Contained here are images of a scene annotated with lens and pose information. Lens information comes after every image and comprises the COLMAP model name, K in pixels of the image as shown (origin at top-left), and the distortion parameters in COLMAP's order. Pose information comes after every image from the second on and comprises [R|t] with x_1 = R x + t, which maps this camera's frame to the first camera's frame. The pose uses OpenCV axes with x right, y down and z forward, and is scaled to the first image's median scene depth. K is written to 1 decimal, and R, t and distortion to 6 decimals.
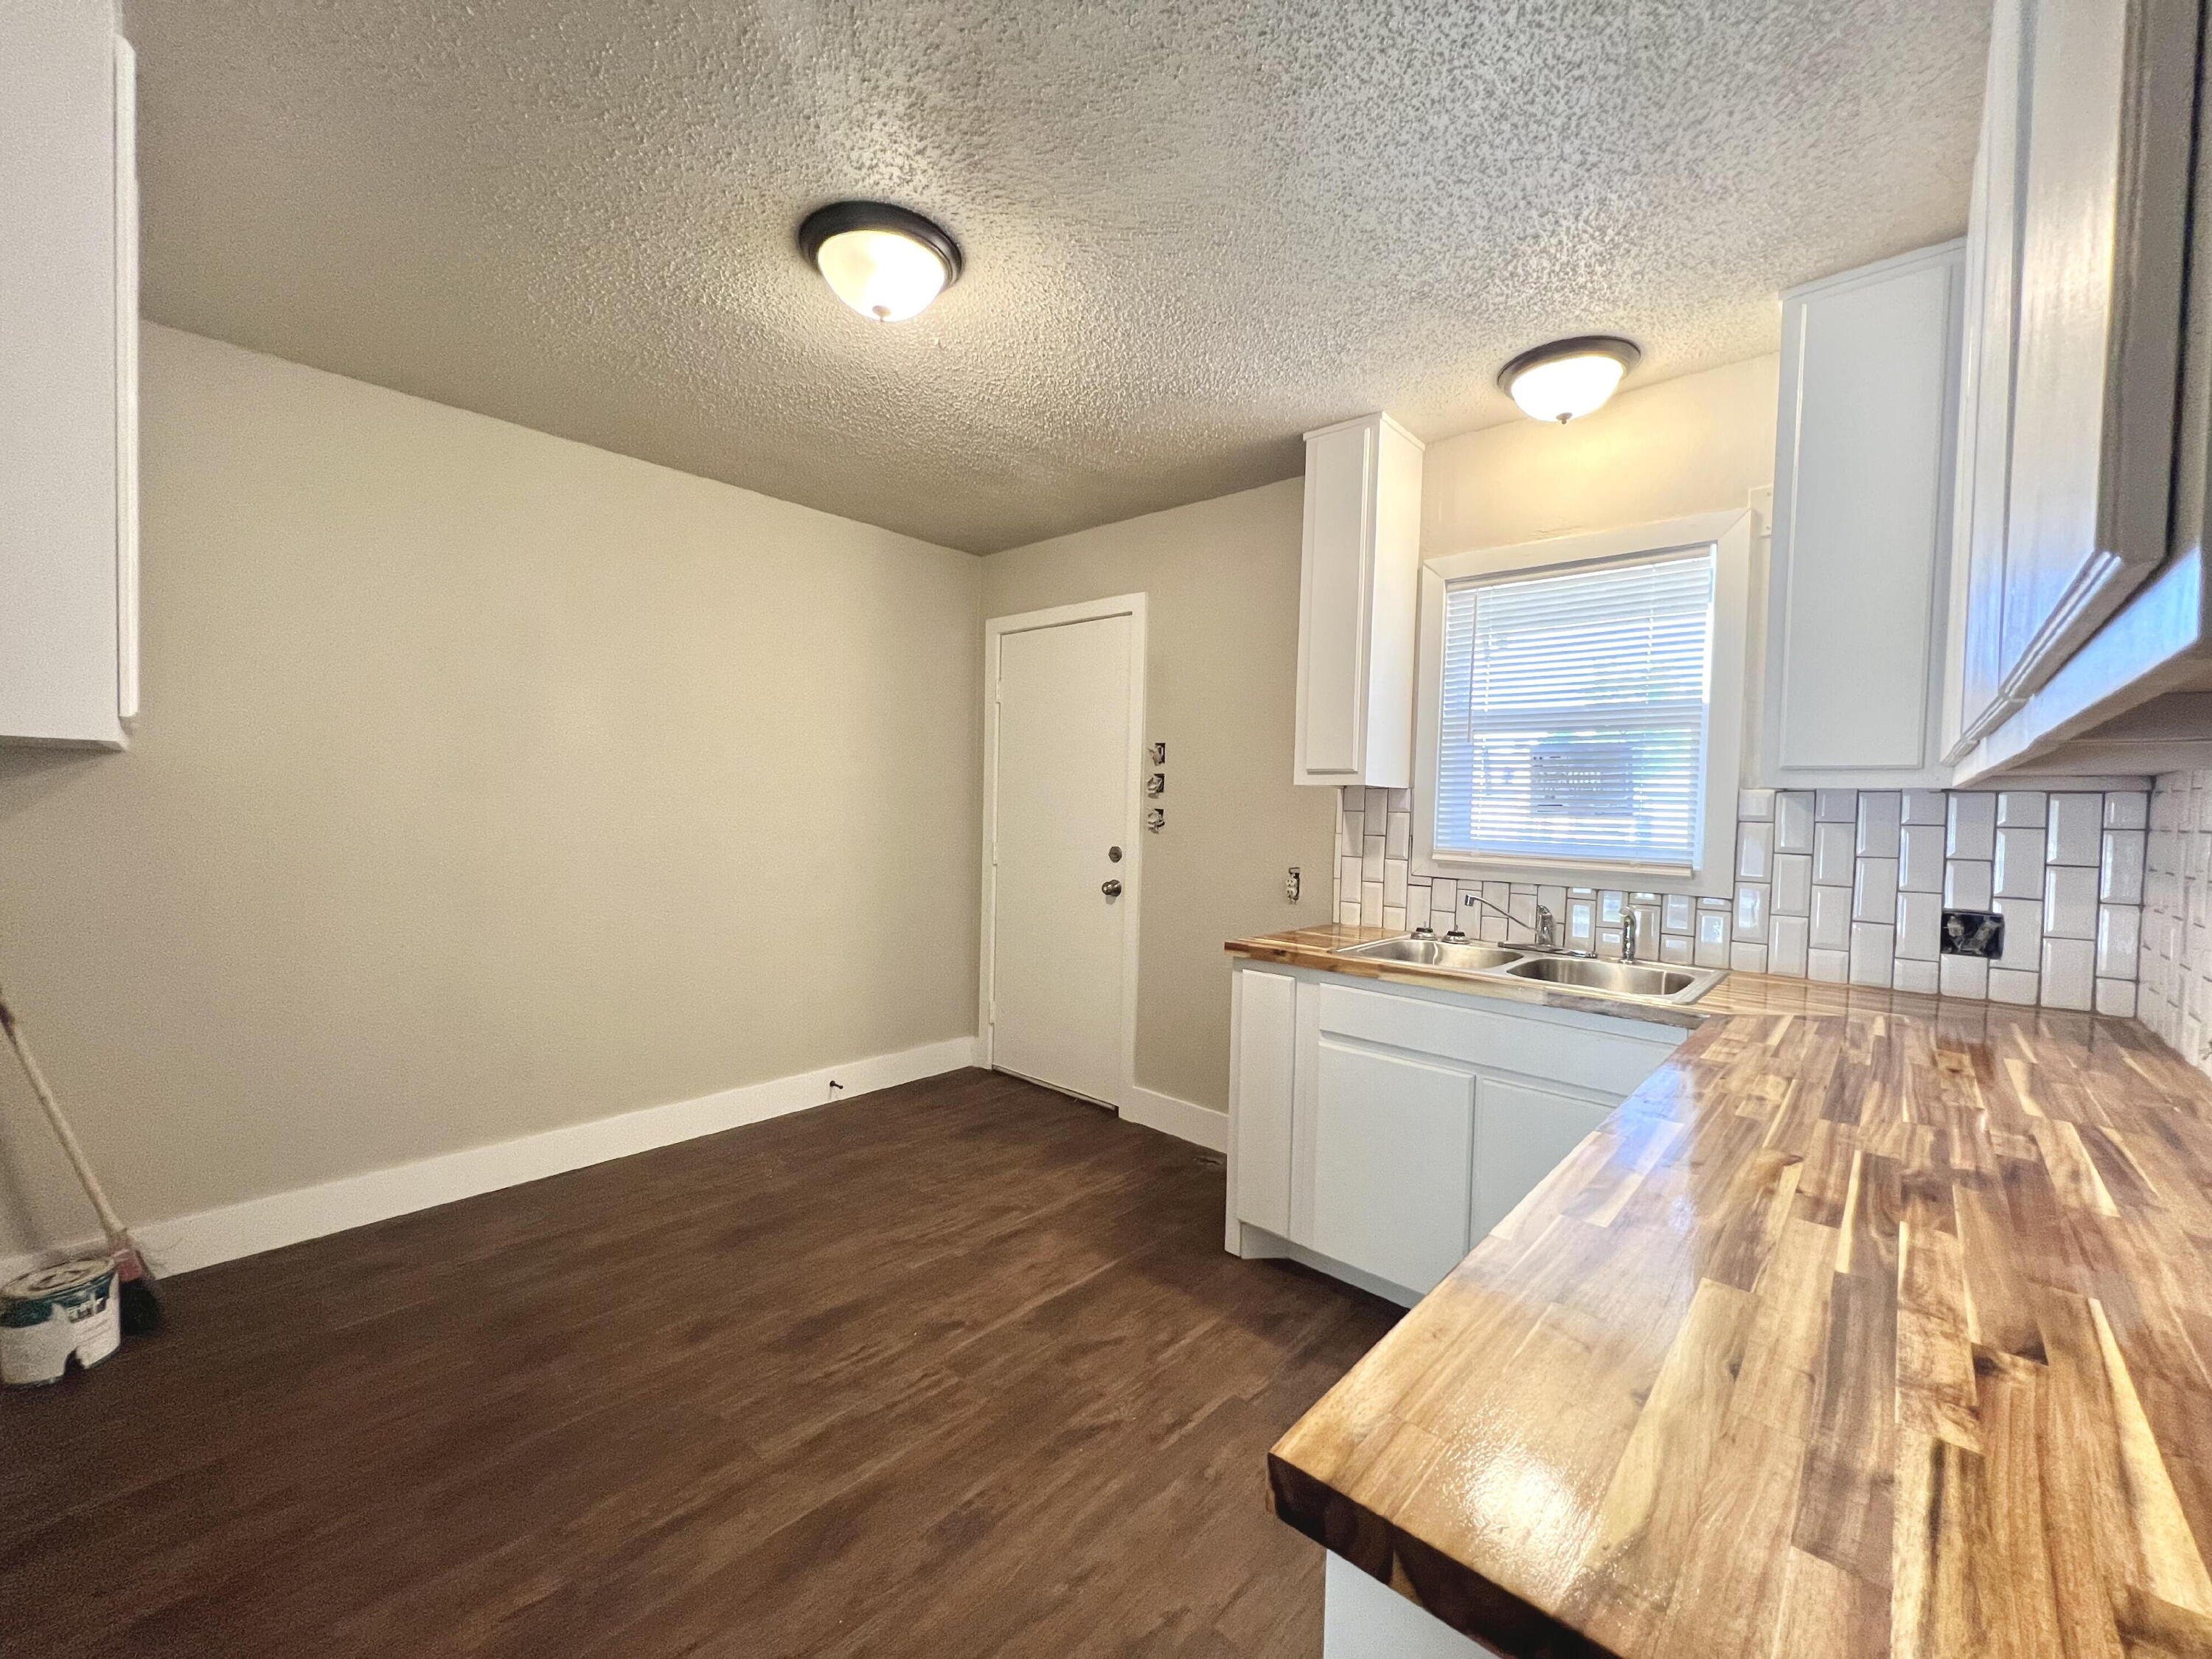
lens RADIAL K [[836.1, 0, 1071.3], [0, 836.1, 824.9], [0, 0, 1]] dist [-0.013205, 0.000086]
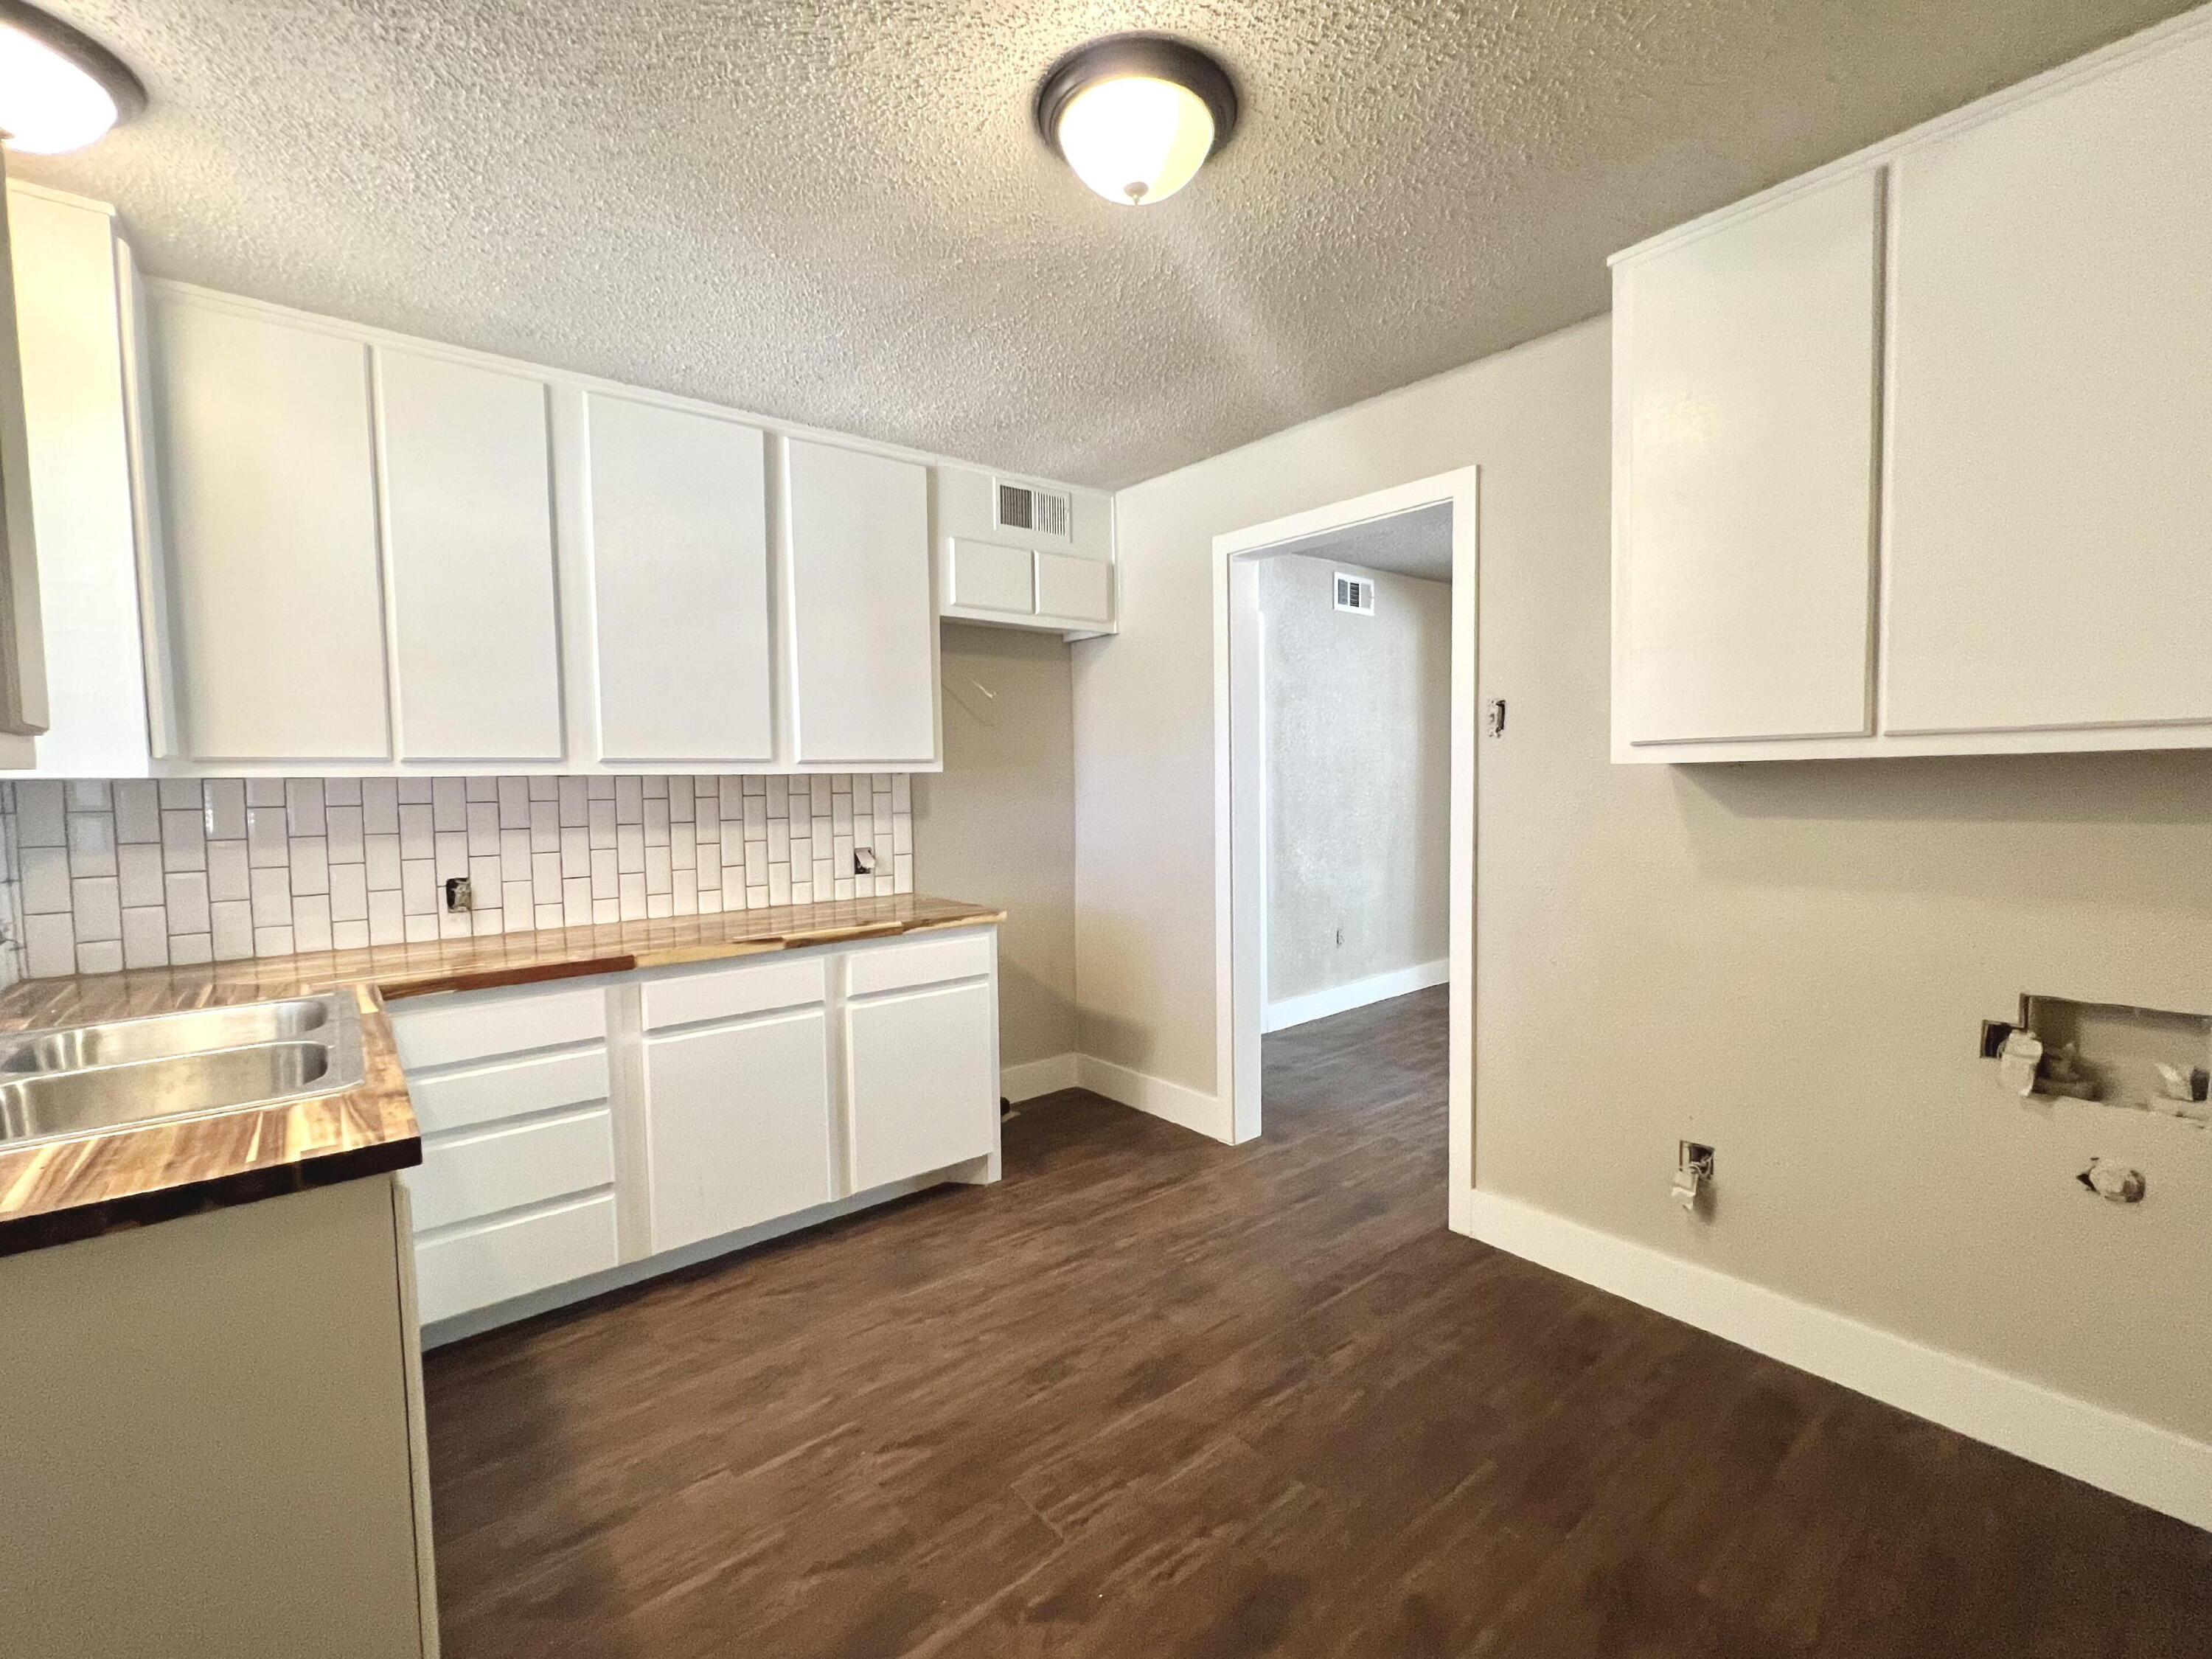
lens RADIAL K [[870.0, 0, 1081.9], [0, 870.0, 824.0], [0, 0, 1]] dist [-0.001319, 0.000060]
pose [[-0.990505, -0.023337, 0.135485, -0.207186], [-0.010892, 0.995710, 0.091880, -0.068548], [-0.137048, 0.089532, -0.986510, 1.344835]]
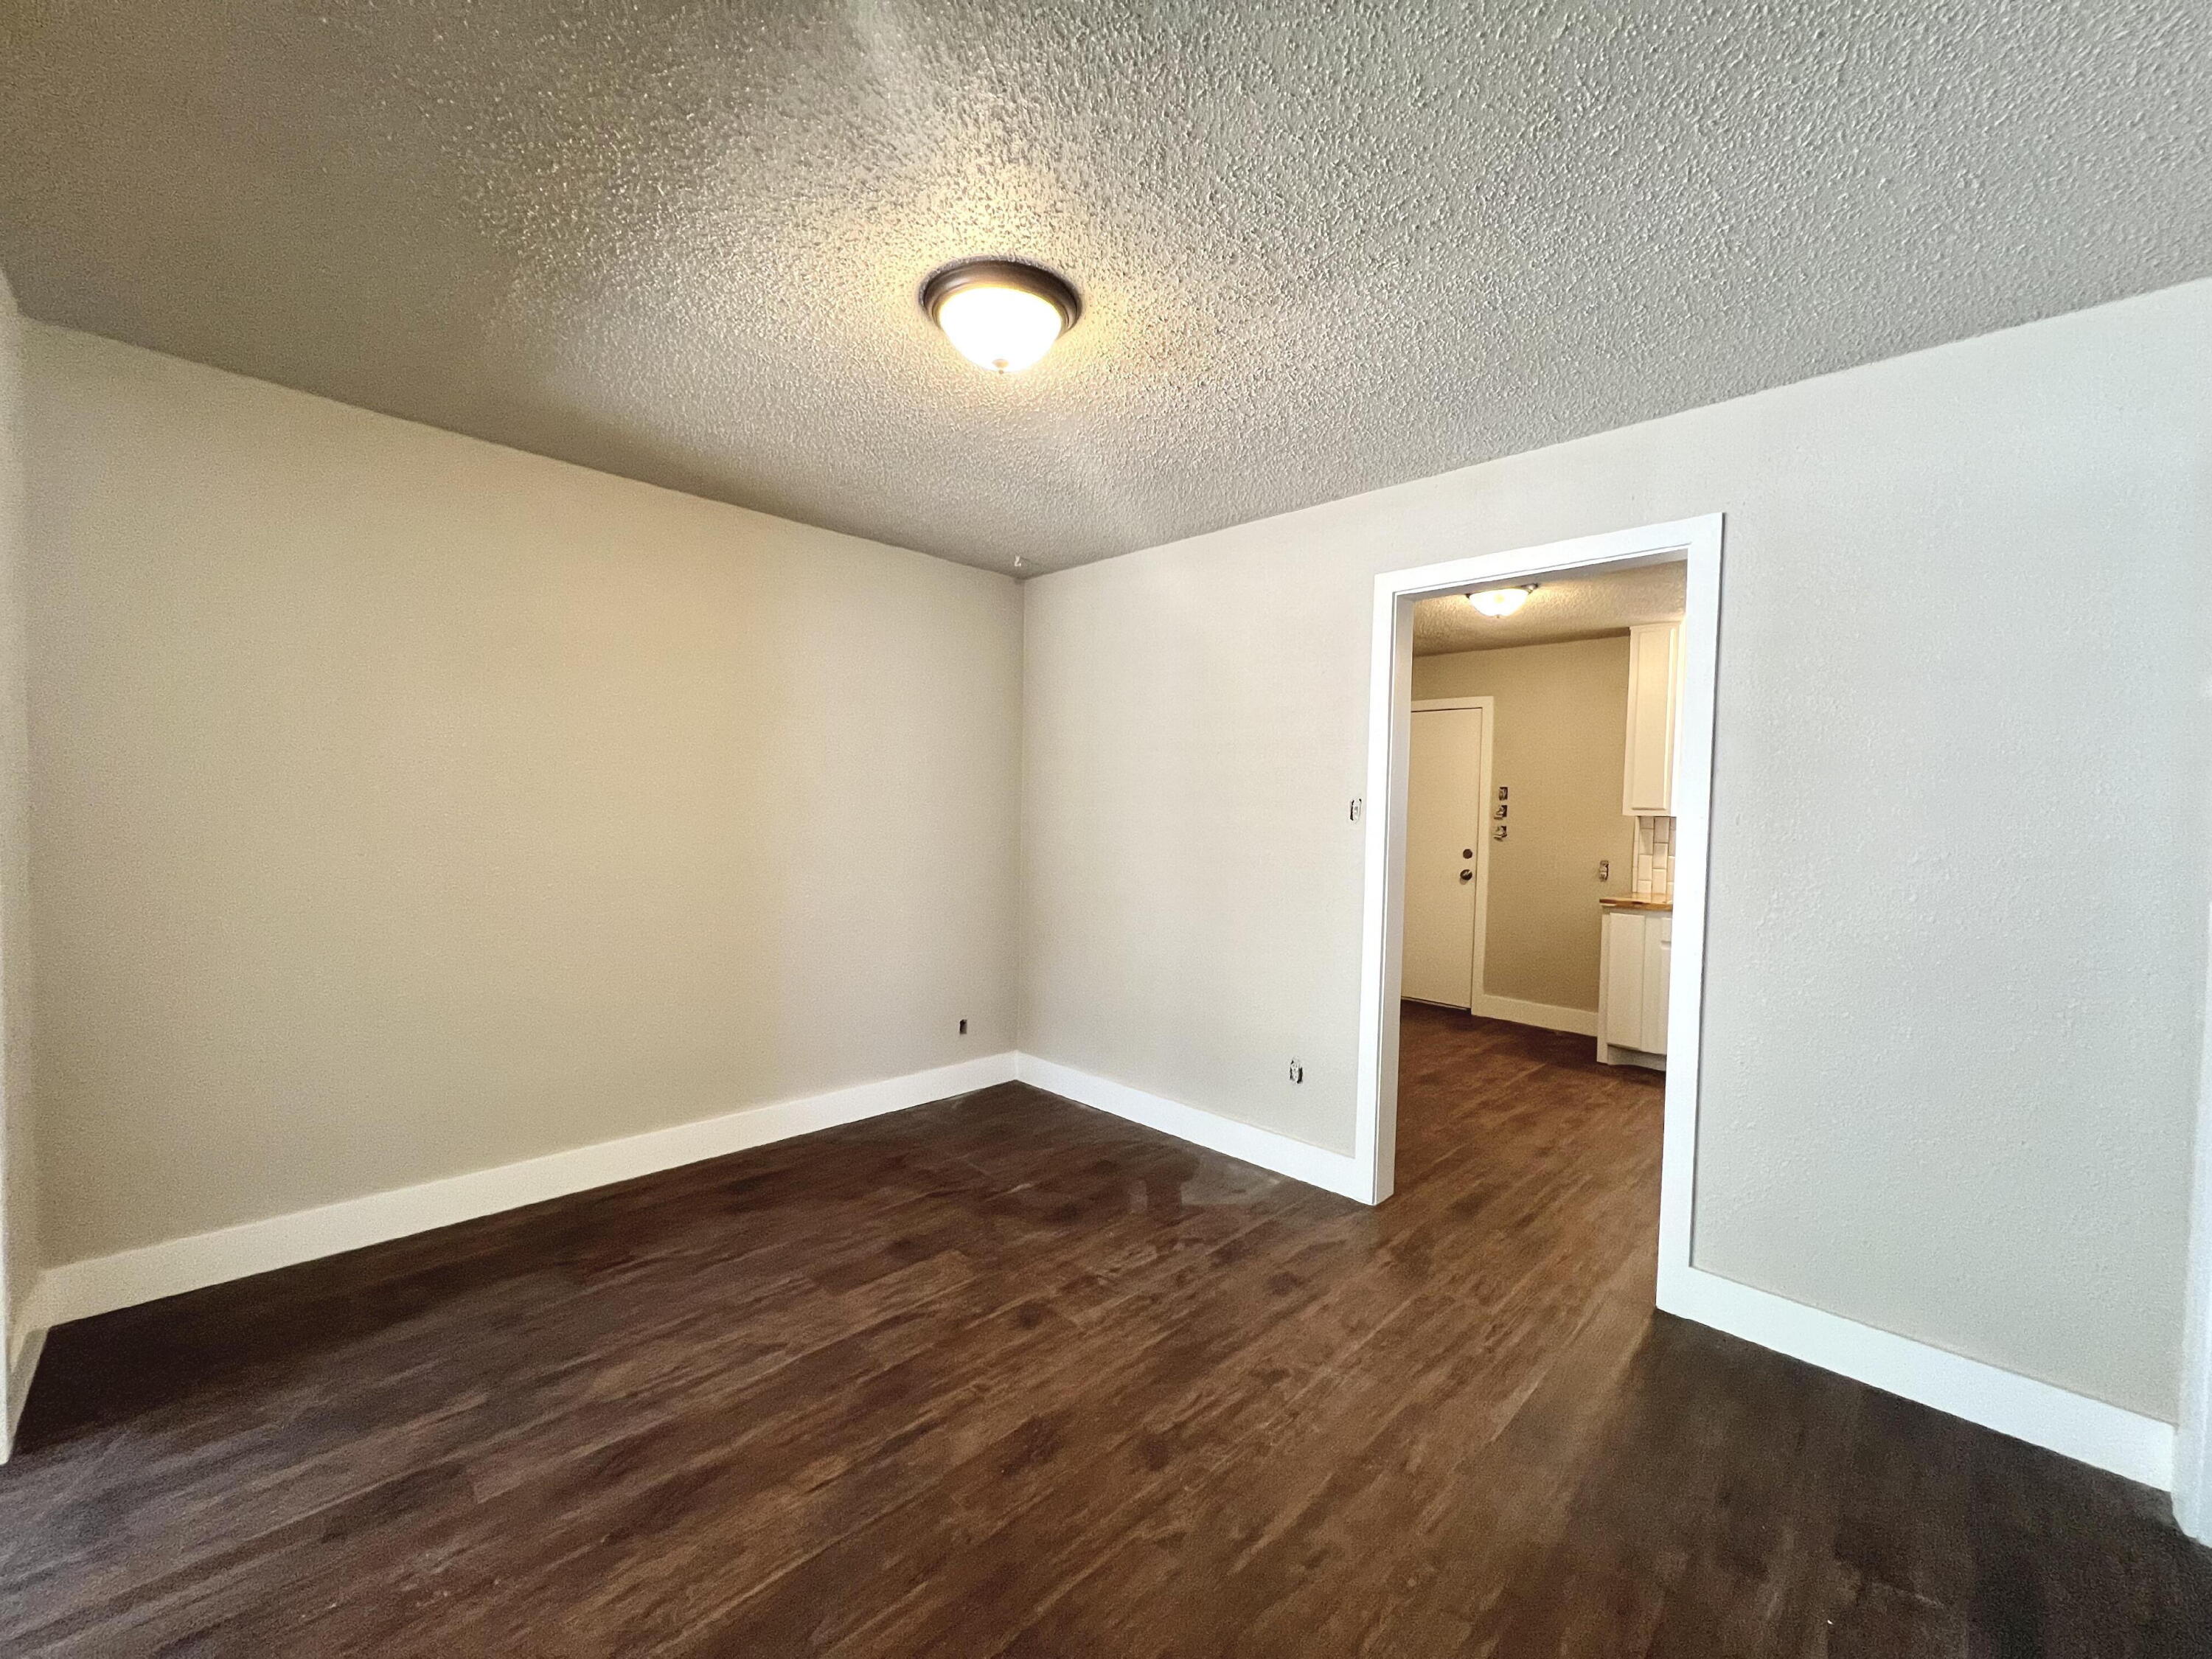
lens RADIAL K [[870.0, 0, 1081.9], [0, 870.0, 824.0], [0, 0, 1]] dist [-0.001319, 0.000060]
pose [[0.999974, 0.004176, -0.005926, -0.958396], [-0.004258, 0.999893, -0.013973, 0.004071], [0.005867, 0.013998, 0.999885, -0.971547]]
